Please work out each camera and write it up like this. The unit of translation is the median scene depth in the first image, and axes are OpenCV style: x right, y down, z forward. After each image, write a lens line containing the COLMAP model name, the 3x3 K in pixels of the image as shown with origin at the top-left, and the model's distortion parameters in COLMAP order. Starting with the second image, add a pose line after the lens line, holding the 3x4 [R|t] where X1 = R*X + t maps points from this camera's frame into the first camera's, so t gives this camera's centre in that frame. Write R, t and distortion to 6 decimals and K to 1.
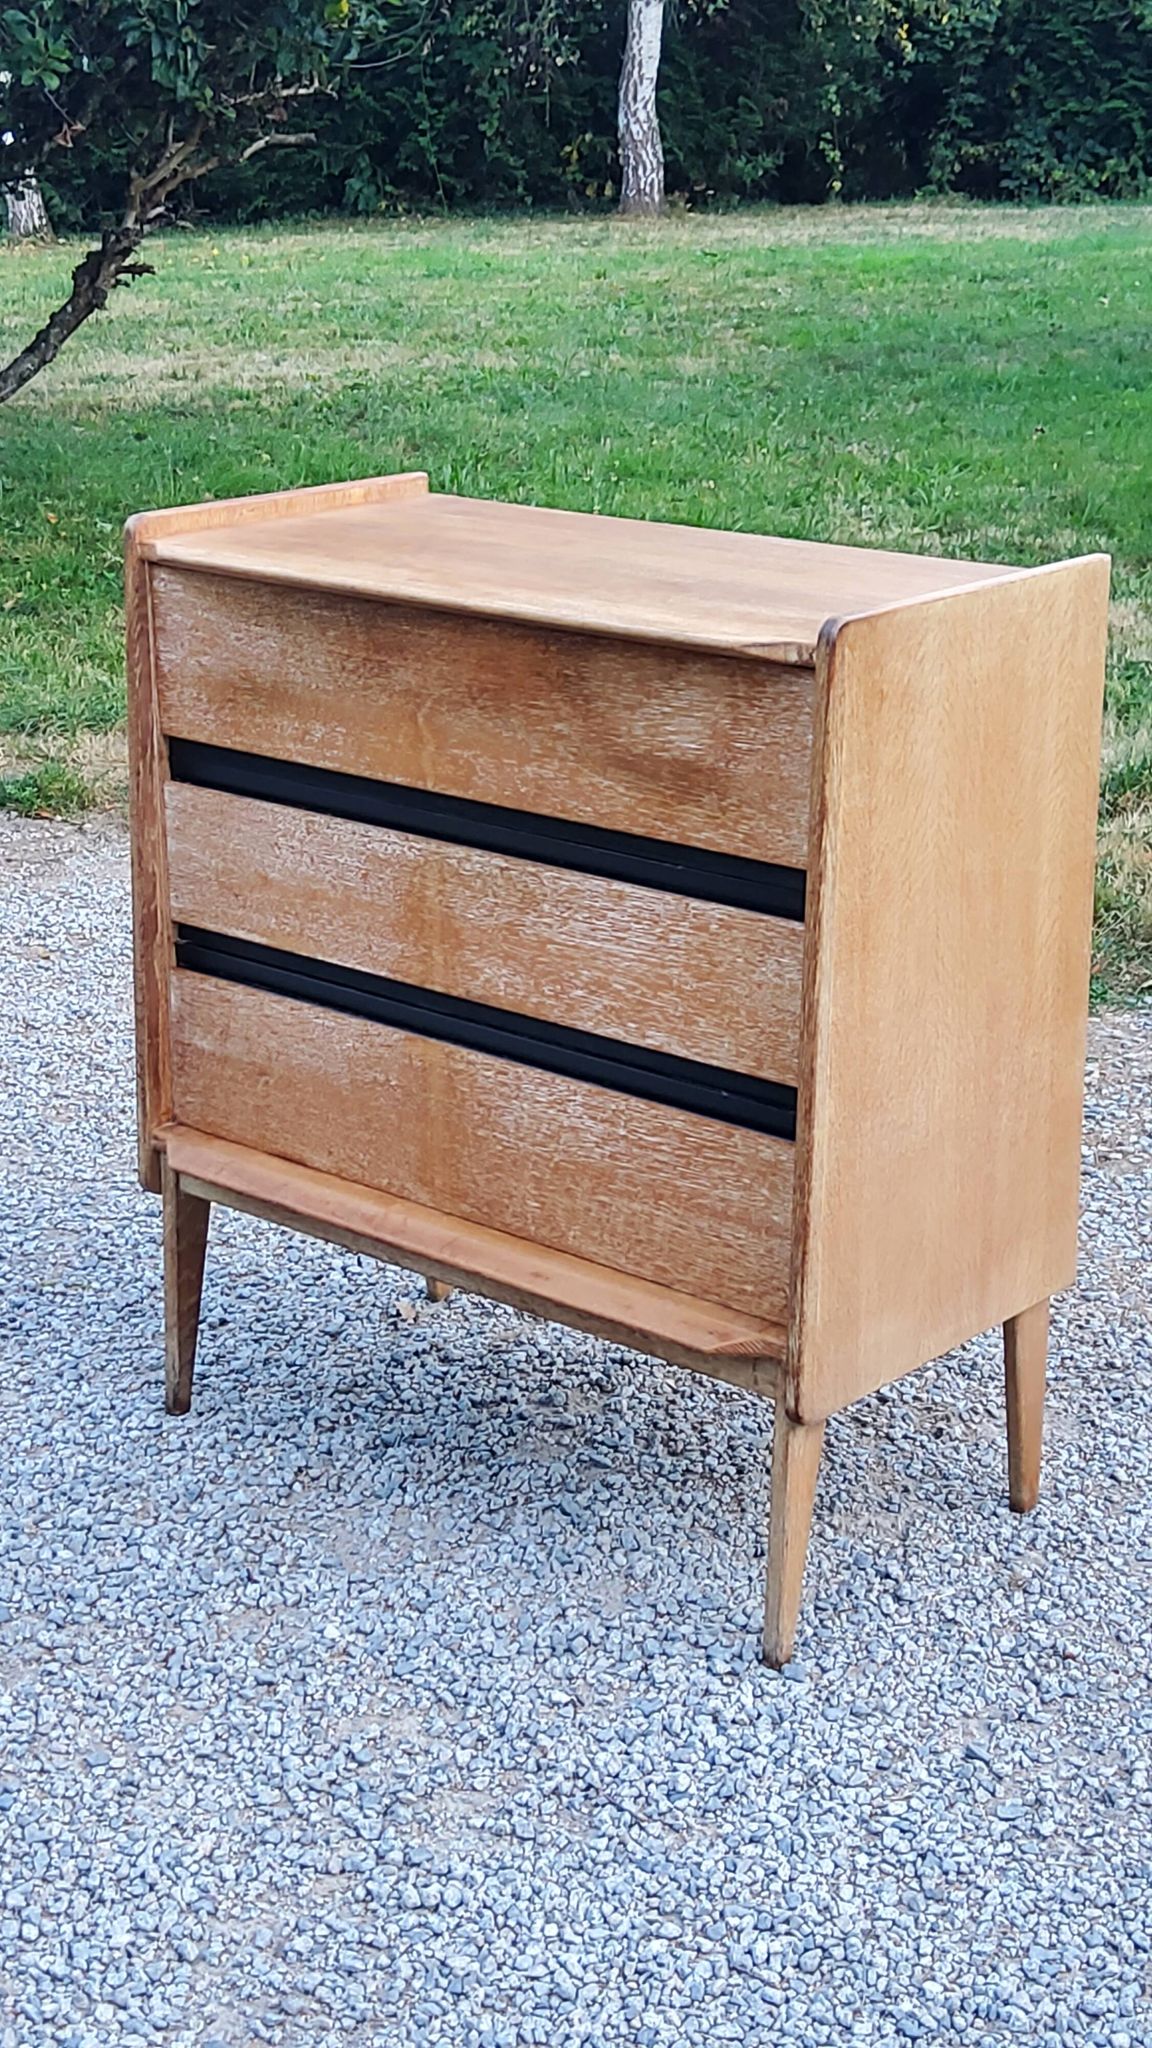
lens RADIAL K [[3106.9, 0, 578.1], [0, 3106.9, 1002.3], [0, 0, 1]] dist [0.102567, 0.000000]
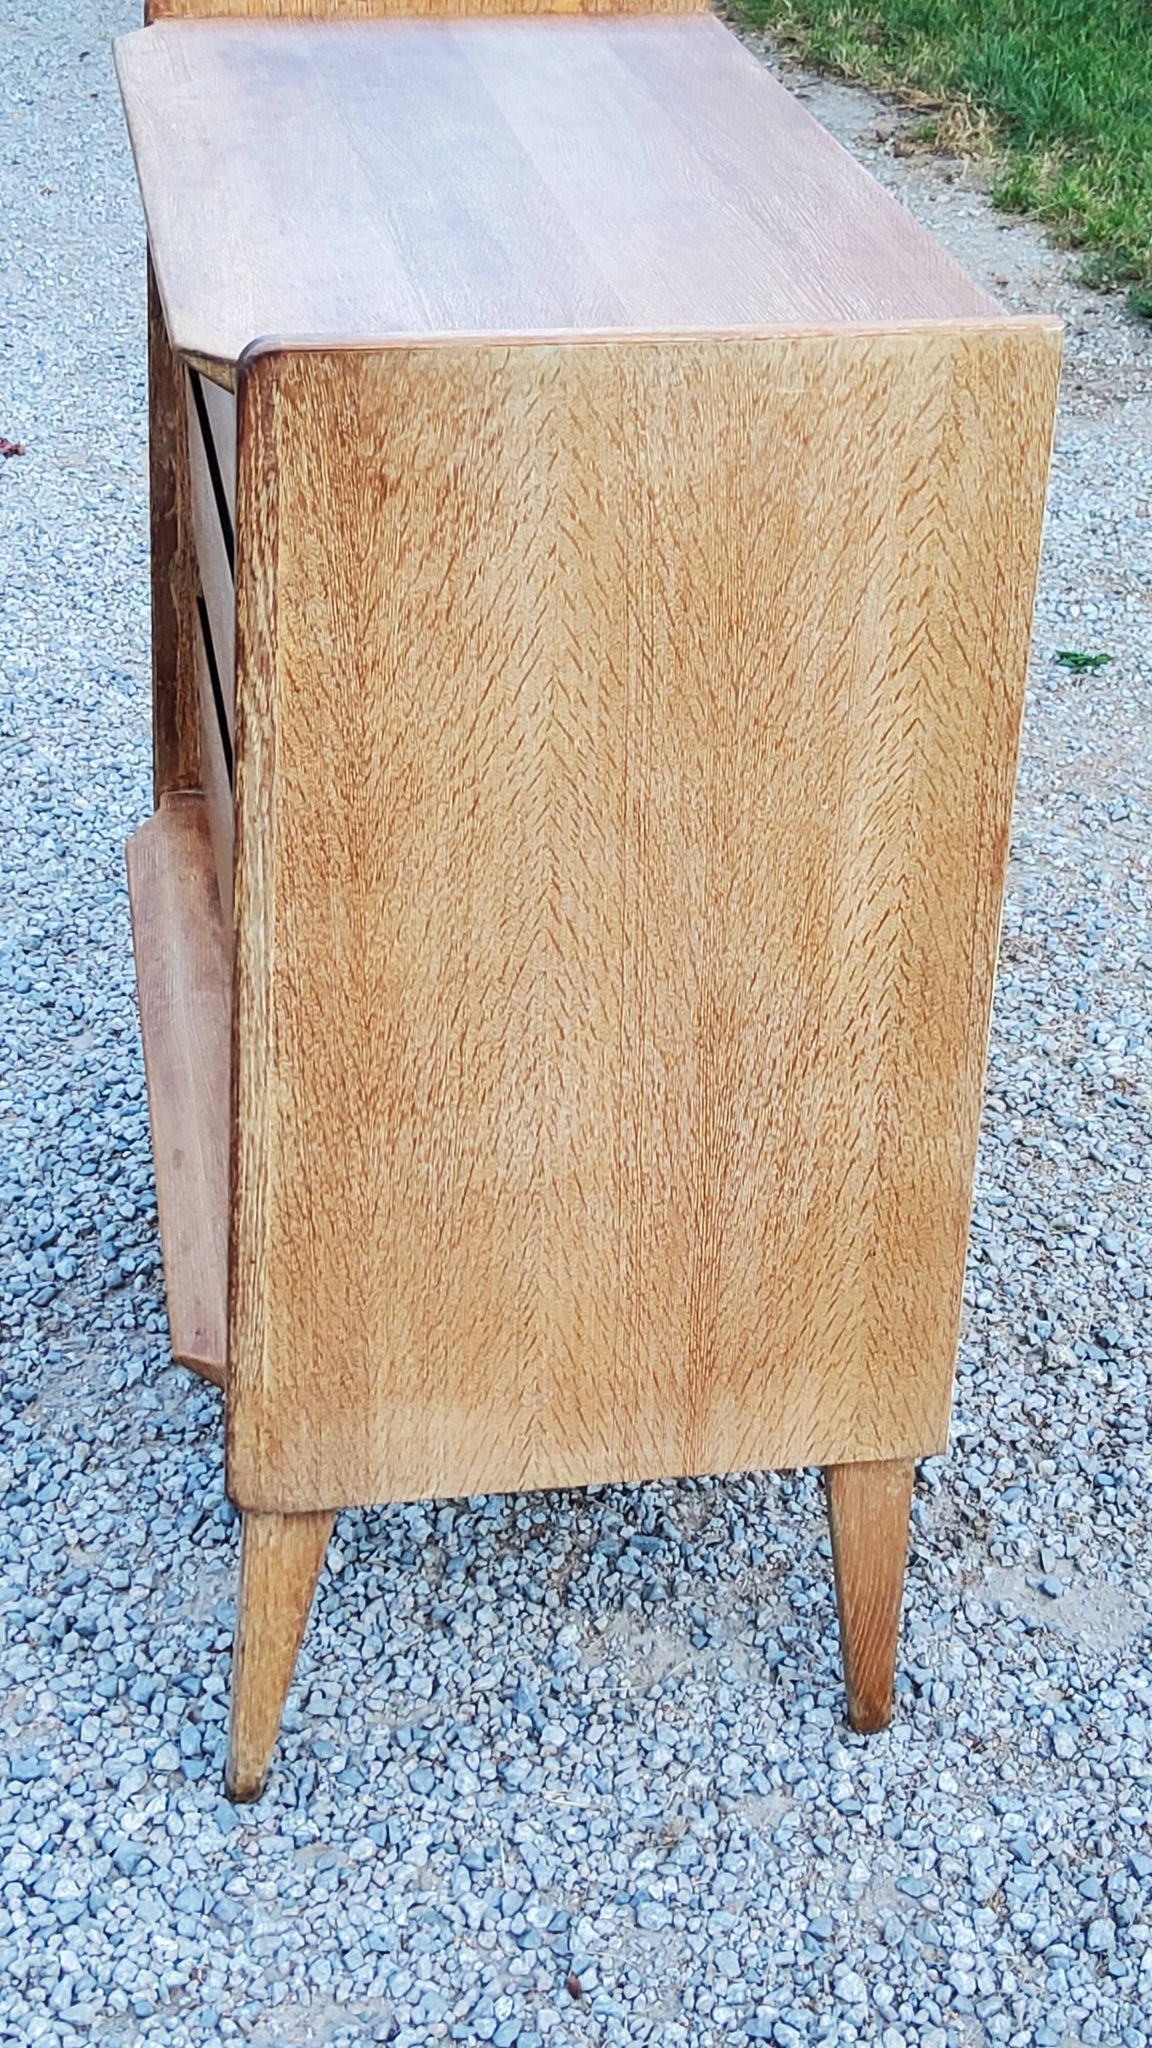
lens RADIAL K [[3106.9, 0, 578.0], [0, 3106.9, 1021.6], [0, 0, 1]] dist [0.102567, 0.000000]
pose [[0.776683, 0.329589, -0.536782, 0.421344], [-0.218282, 0.940208, 0.261459, -0.145292], [0.590861, -0.085901, 0.802187, 0.465264]]
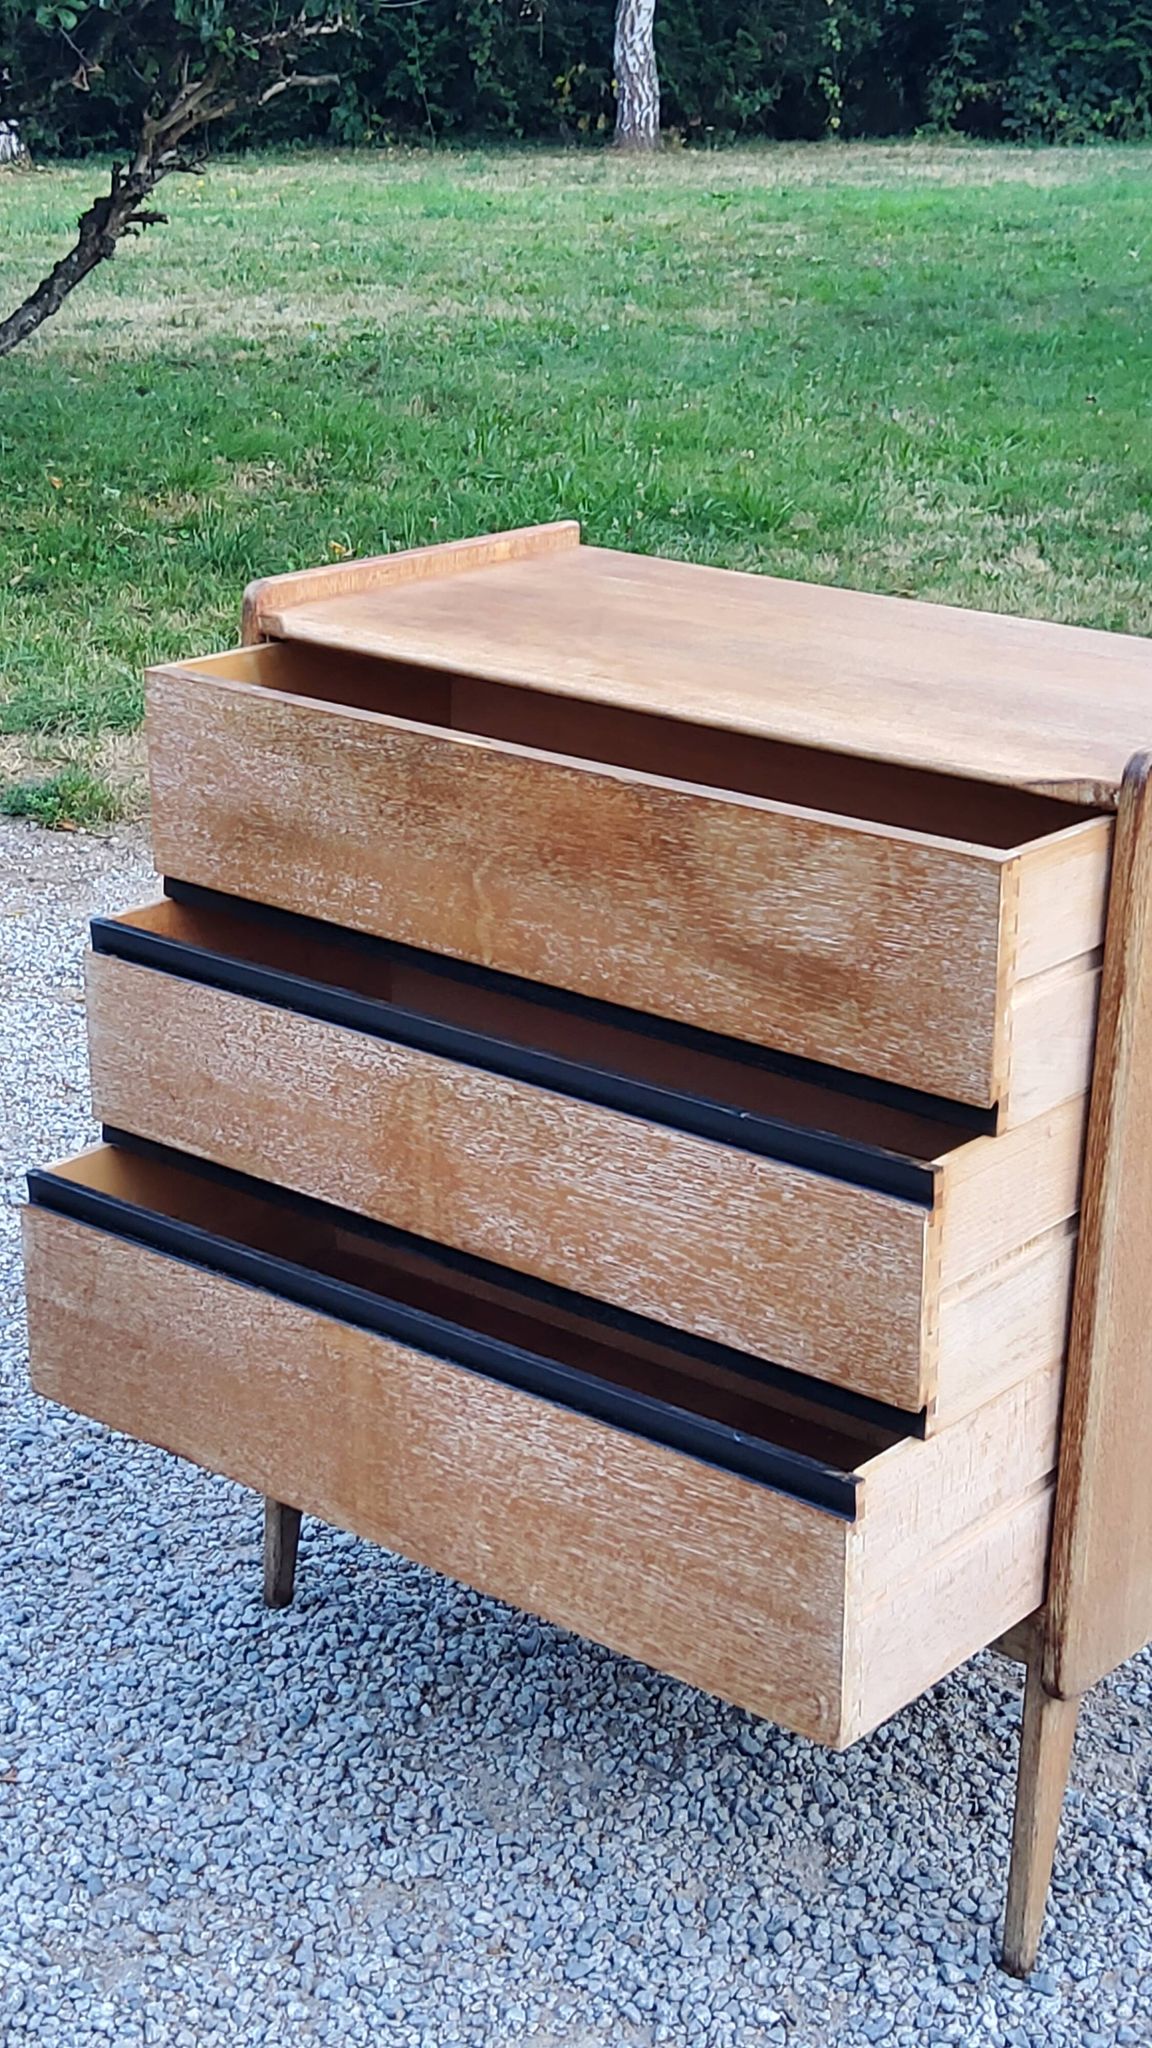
lens RADIAL K [[3106.9, 0, 579.2], [0, 3106.9, 996.0], [0, 0, 1]] dist [0.102567, 0.000000]
pose [[0.999816, 0.012102, 0.014900, -0.066995], [-0.012412, 0.999705, 0.020895, -0.063637], [-0.014642, -0.021076, 0.999671, 0.150129]]
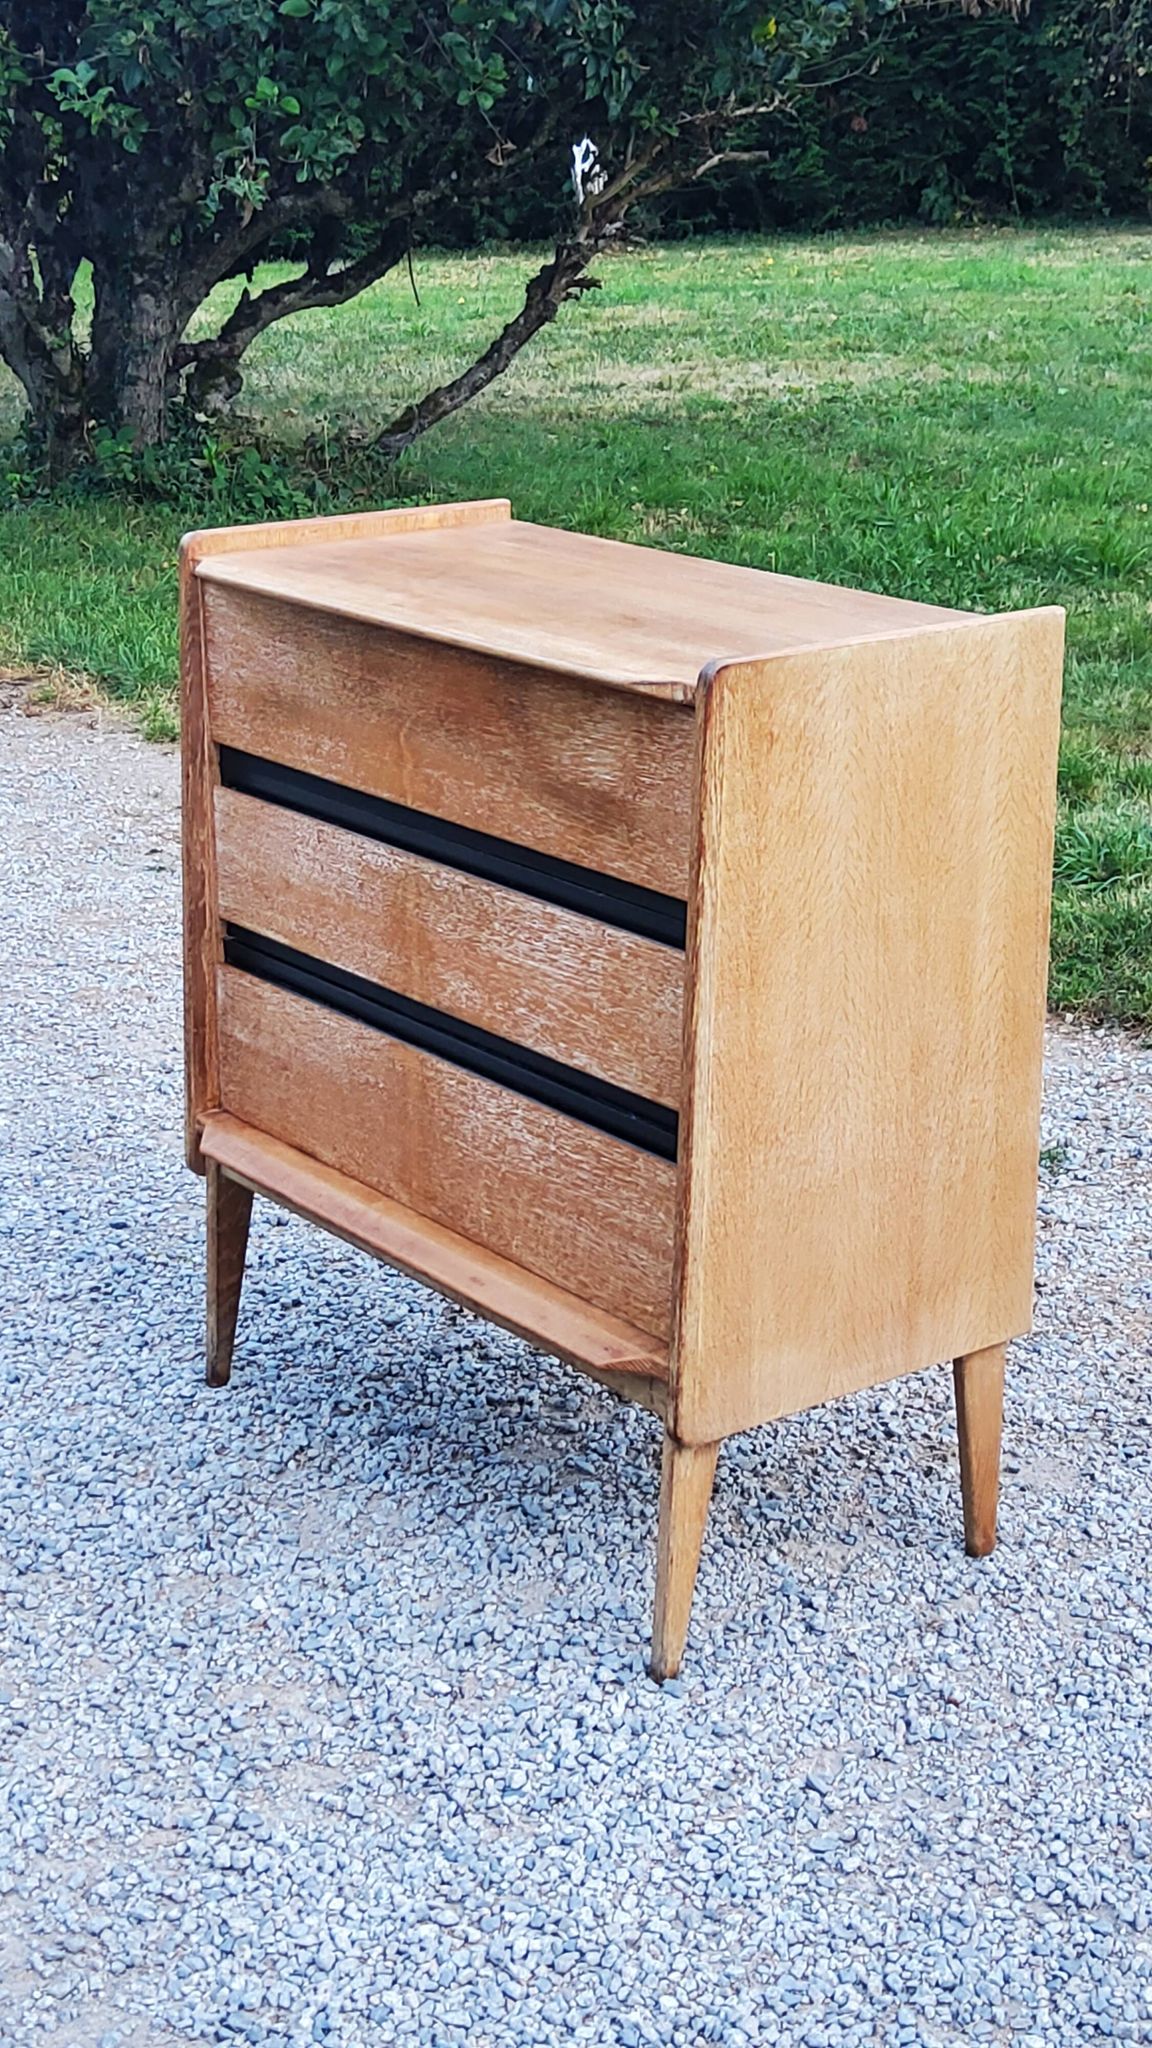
lens RADIAL K [[3106.9, 0, 568.0], [0, 3106.9, 997.5], [0, 0, 1]] dist [0.102567, 0.000000]
pose [[0.978816, 0.063758, -0.194561, 0.206090], [-0.064284, 0.997925, 0.003618, -0.011426], [0.194388, 0.008965, 0.980884, -0.009666]]
